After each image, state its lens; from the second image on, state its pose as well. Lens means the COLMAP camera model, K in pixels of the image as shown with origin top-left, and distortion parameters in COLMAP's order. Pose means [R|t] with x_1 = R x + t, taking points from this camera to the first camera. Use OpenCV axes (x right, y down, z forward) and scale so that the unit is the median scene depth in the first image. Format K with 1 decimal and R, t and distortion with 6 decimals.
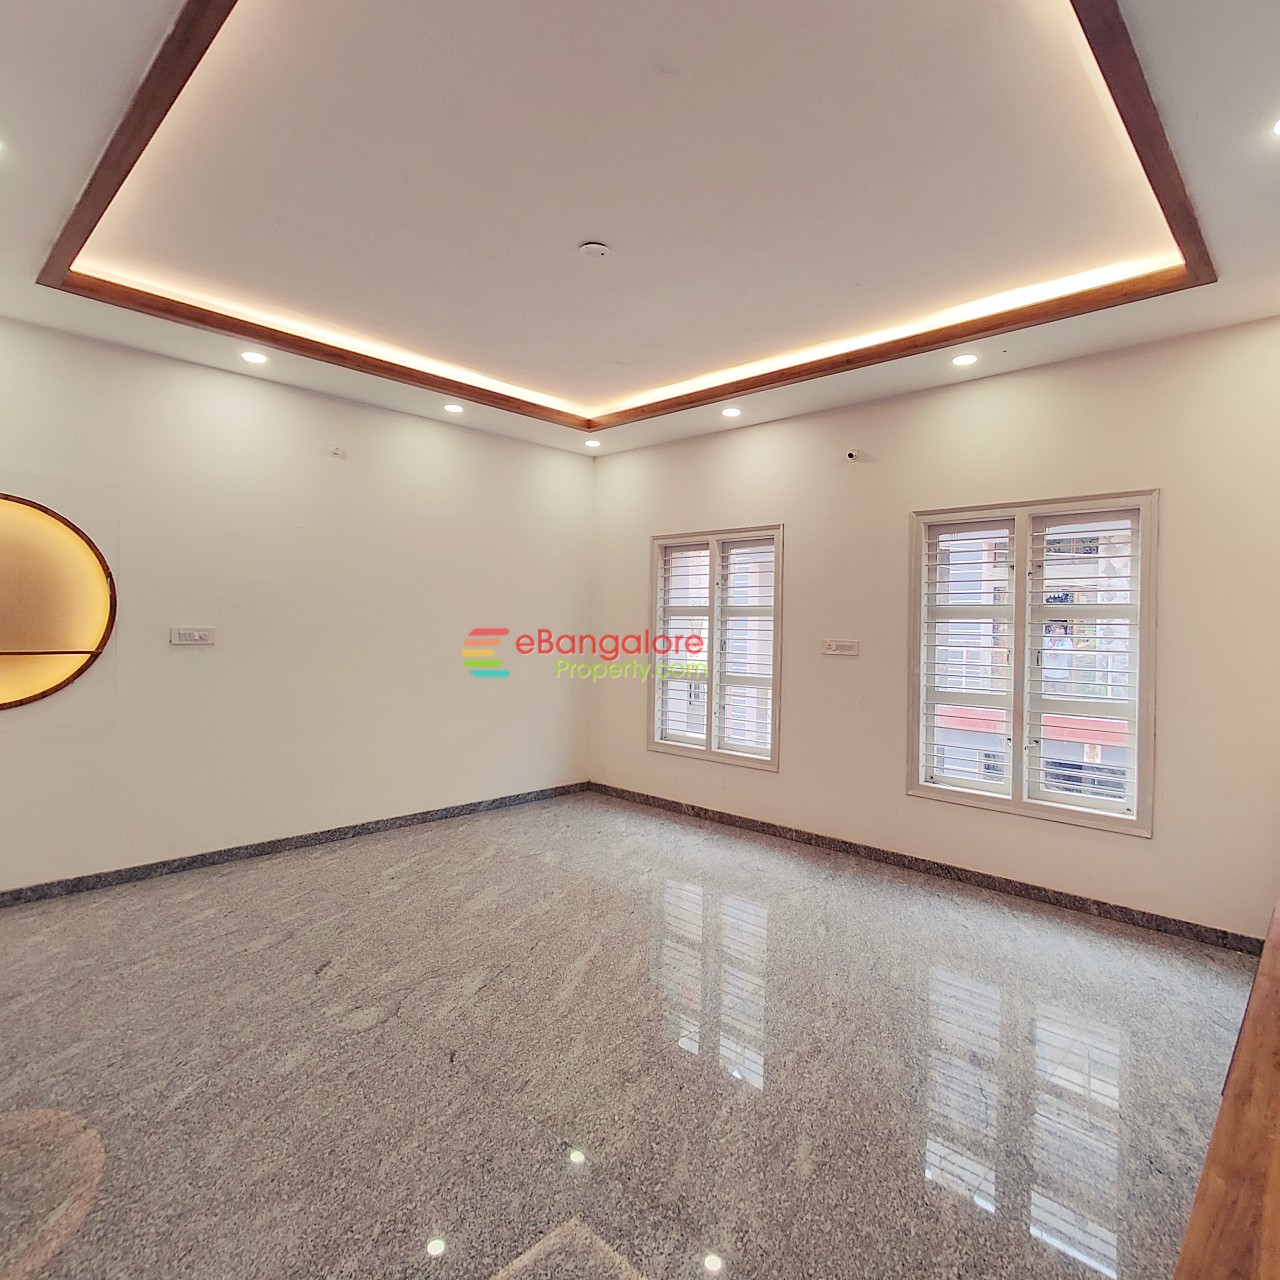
lens RADIAL K [[744.9, 0, 643.3], [0, 744.9, 634.9], [0, 0, 1]] dist [0.002210, 0.004195]
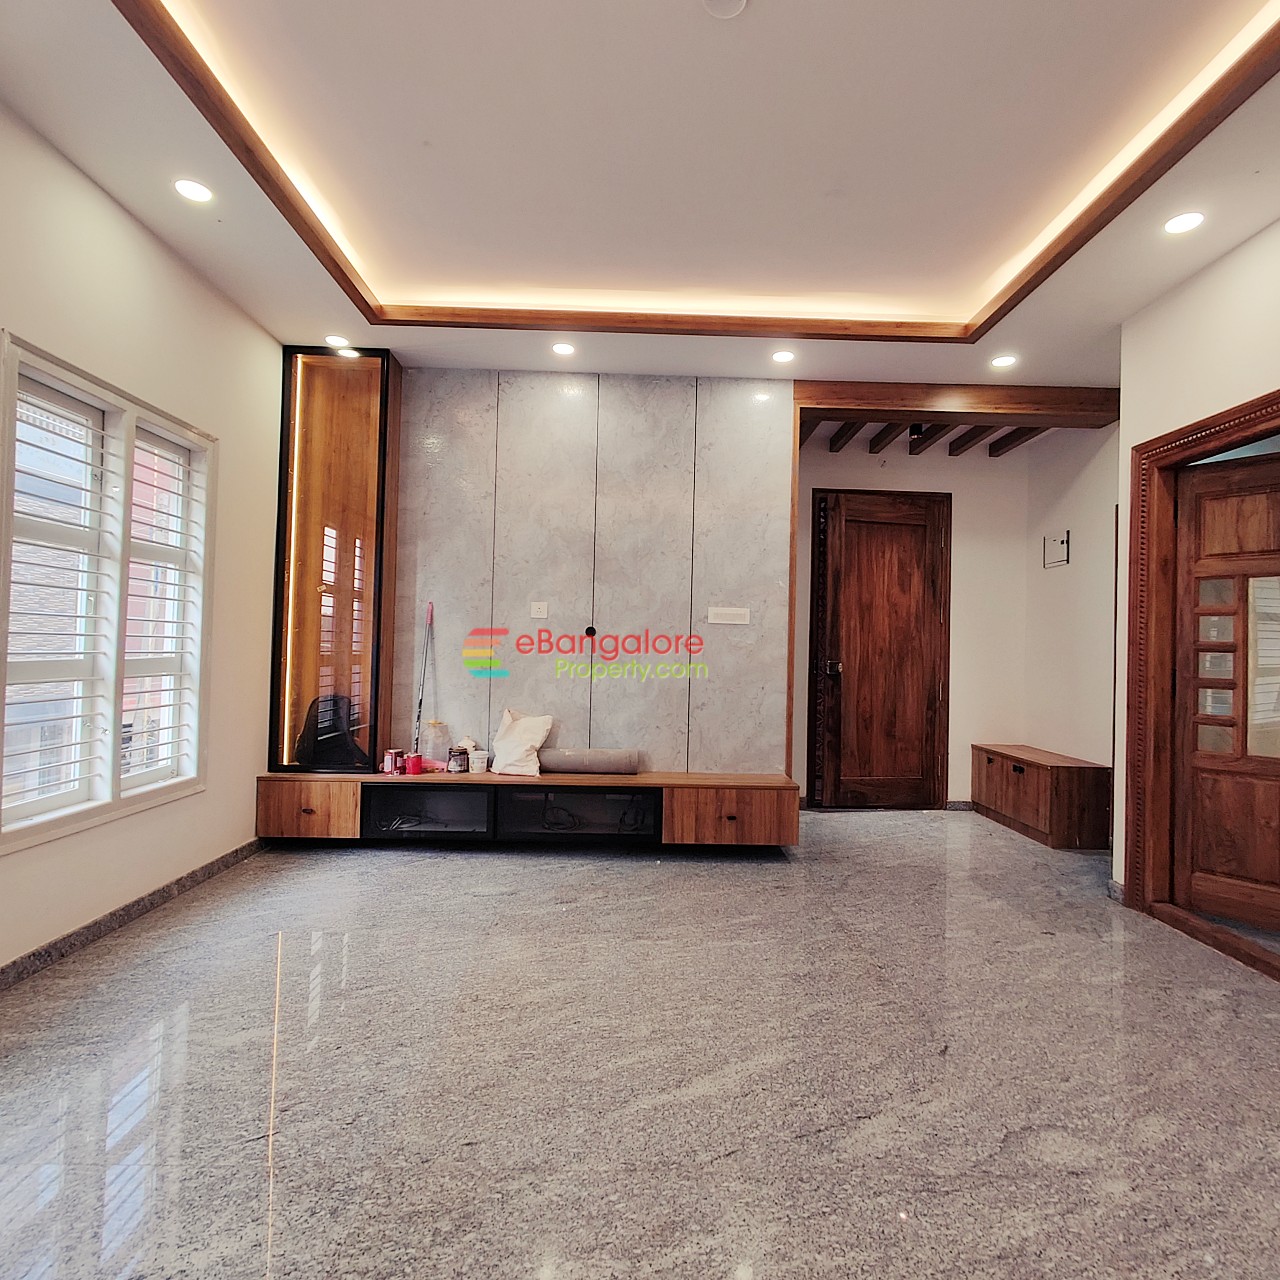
lens RADIAL K [[744.9, 0, 643.3], [0, 744.9, 634.9], [0, 0, 1]] dist [0.002210, 0.004195]
pose [[-0.699147, -0.020446, 0.714685, -0.417211], [-0.027904, 0.999610, 0.001300, 0.048052], [-0.714433, -0.019034, -0.699445, 1.247101]]
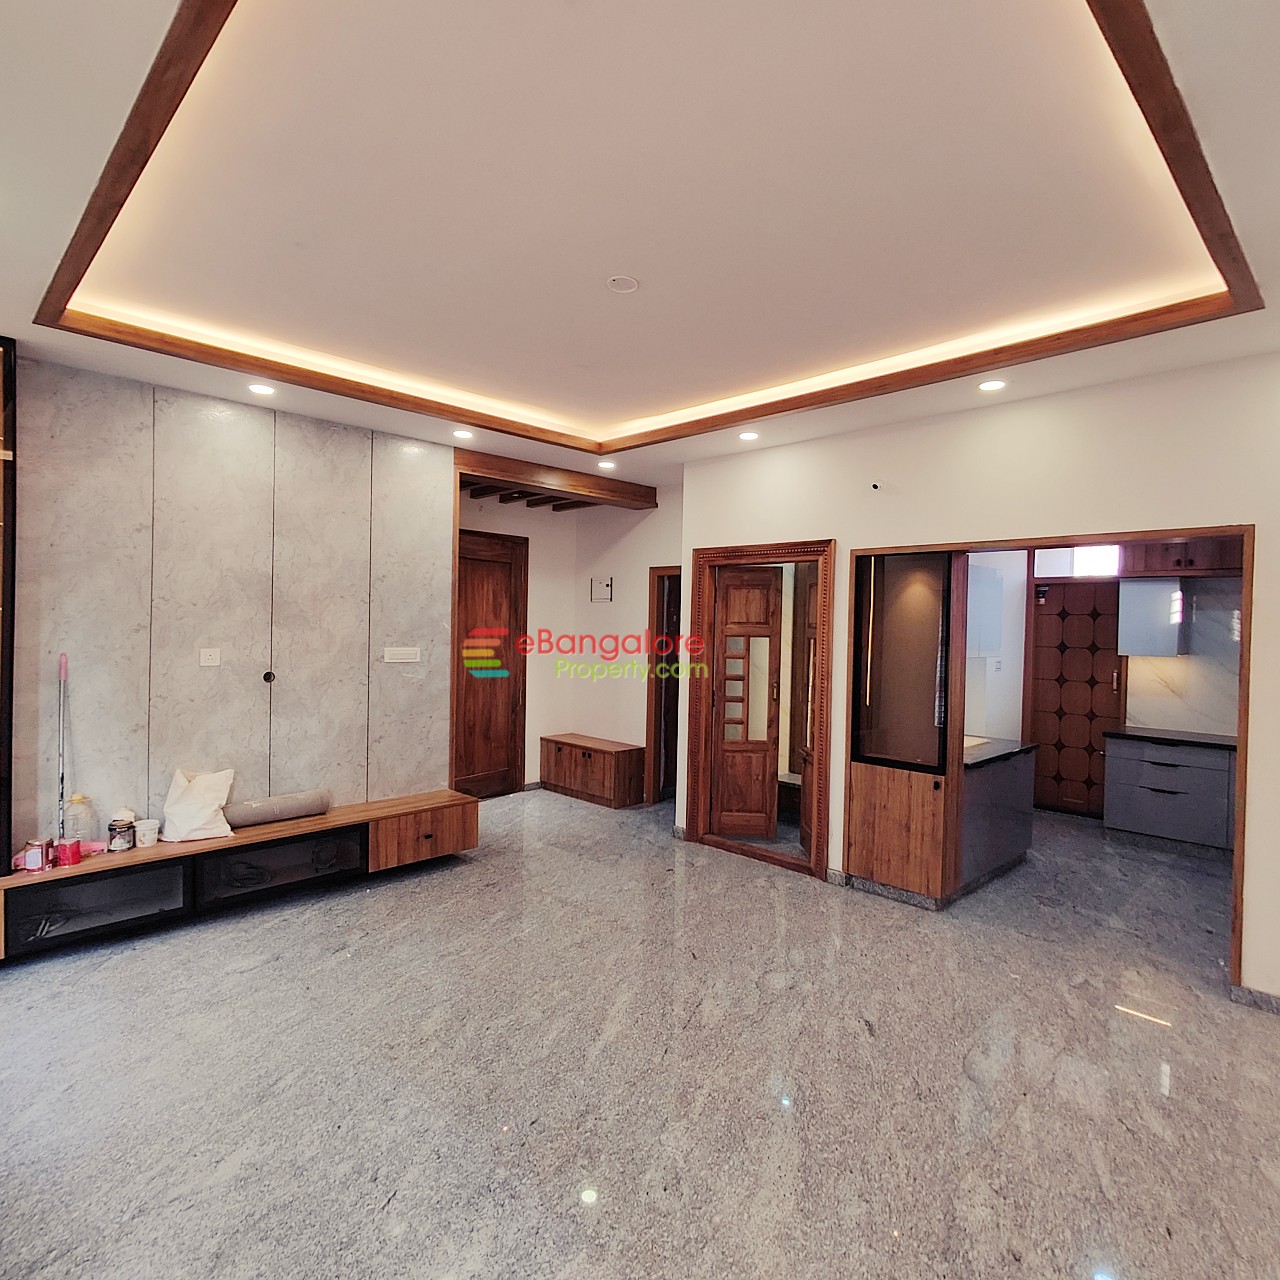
lens RADIAL K [[744.9, 0, 643.3], [0, 744.9, 634.9], [0, 0, 1]] dist [0.002210, 0.004195]
pose [[-0.998949, -0.037824, 0.025906, -0.110884], [-0.037107, 0.998929, 0.027640, -0.074893], [-0.026923, 0.026650, -0.999282, 1.626089]]
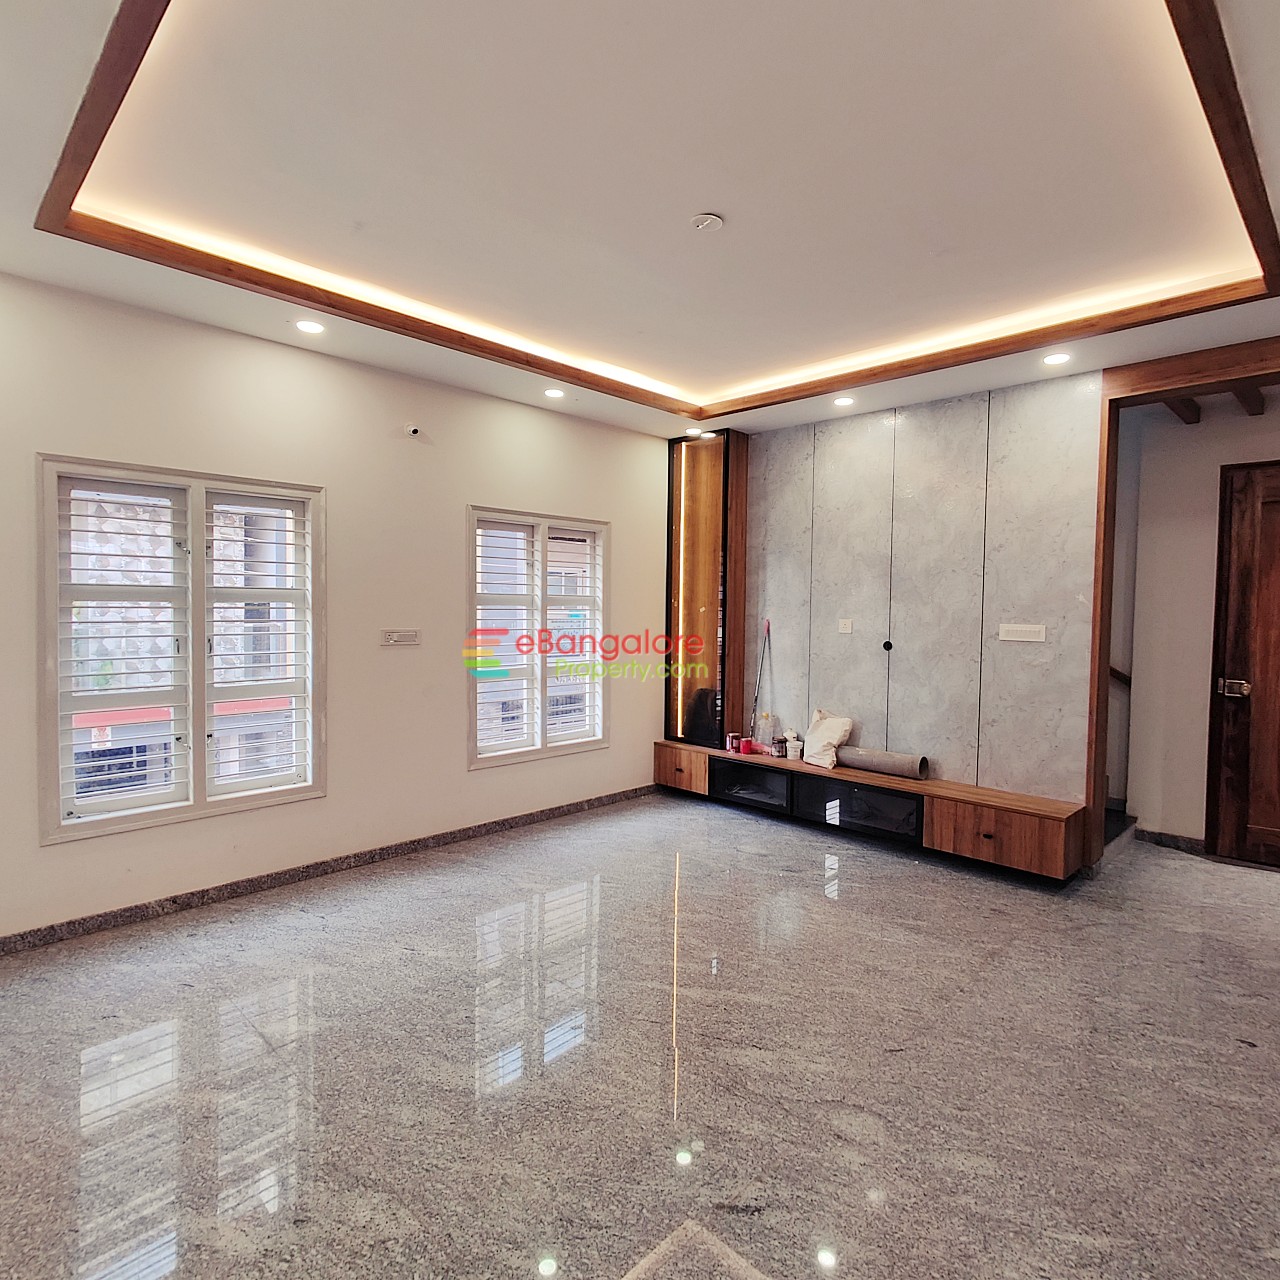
lens RADIAL K [[747.1, 0, 642.4], [0, 747.1, 632.2], [0, 0, 1]] dist [-0.006072, 0.016370]
pose [[0.017939, -0.054774, 0.998338, -0.839294], [0.000176, 0.998498, 0.054780, -0.051460], [-0.999839, -0.000807, 0.017922, 0.876995]]
